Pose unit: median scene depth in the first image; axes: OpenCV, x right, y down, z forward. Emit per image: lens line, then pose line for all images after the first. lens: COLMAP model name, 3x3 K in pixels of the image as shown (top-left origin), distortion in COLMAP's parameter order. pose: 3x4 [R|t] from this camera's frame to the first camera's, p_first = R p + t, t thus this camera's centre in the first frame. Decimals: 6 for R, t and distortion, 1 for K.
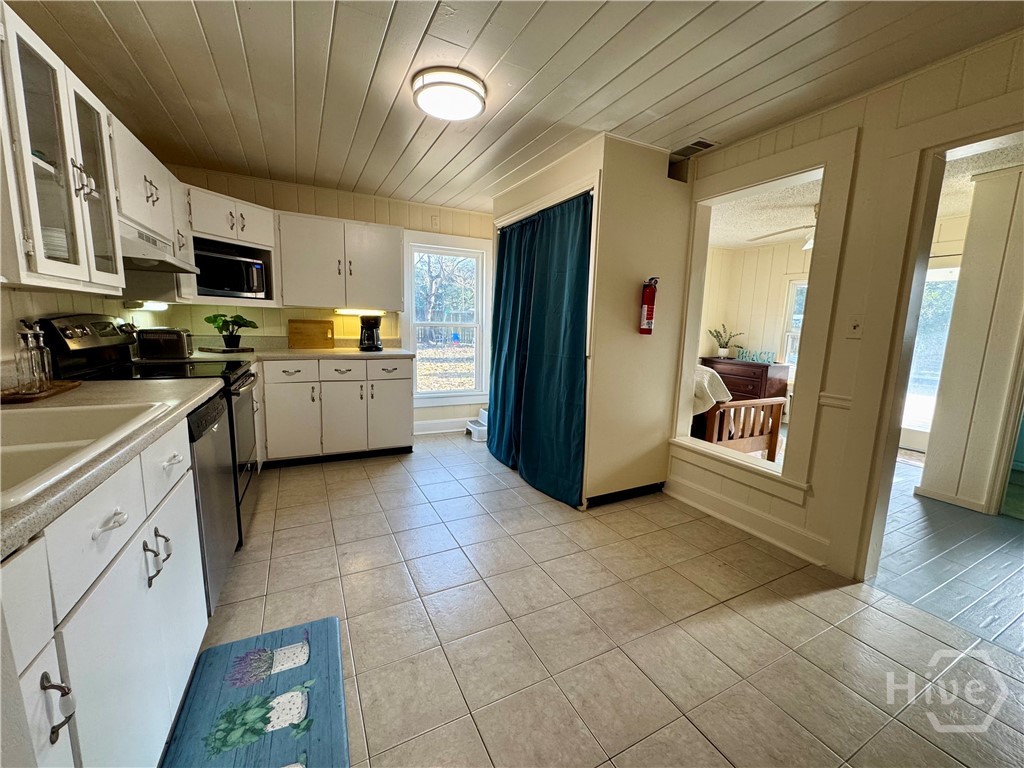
lens RADIAL K [[409.8, 0, 512.6], [0, 409.8, 383.1], [0, 0, 1]] dist [-0.006358, 0.000391]
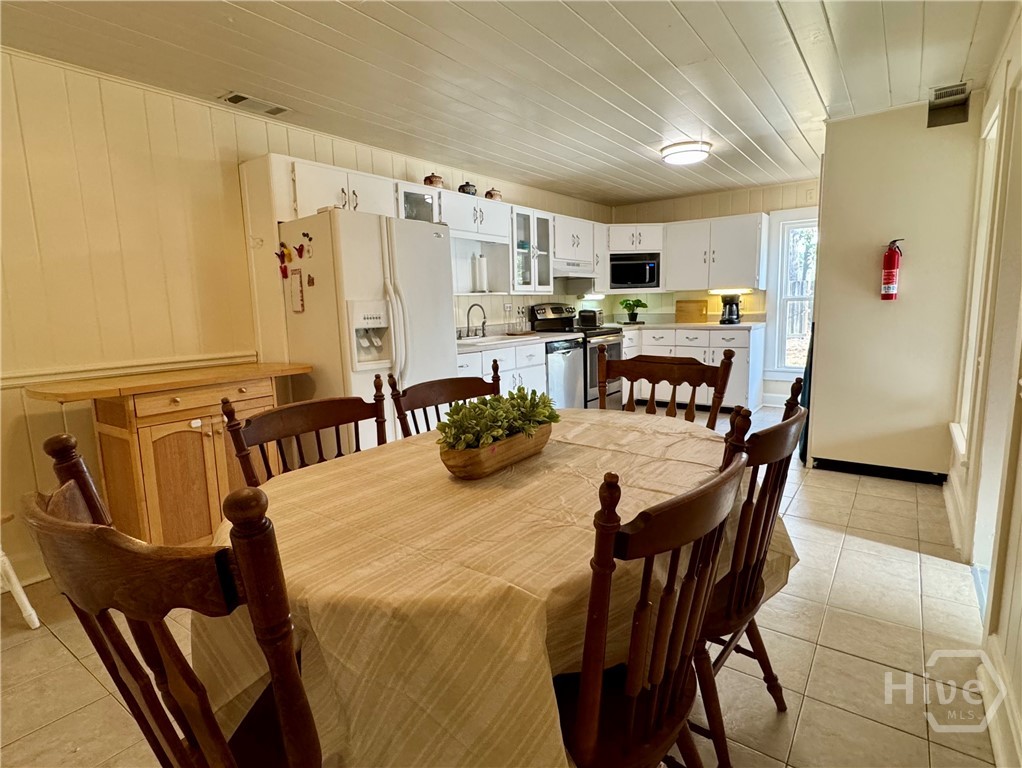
lens RADIAL K [[540.0, 0, 510.1], [0, 540.0, 382.8], [0, 0, 1]] dist [0.004612, 0.000915]
pose [[0.450249, 0.089098, -0.888447, 0.919285], [-0.088674, 0.994552, 0.054800, 0.071379], [0.888489, 0.054108, 0.455696, -0.305501]]
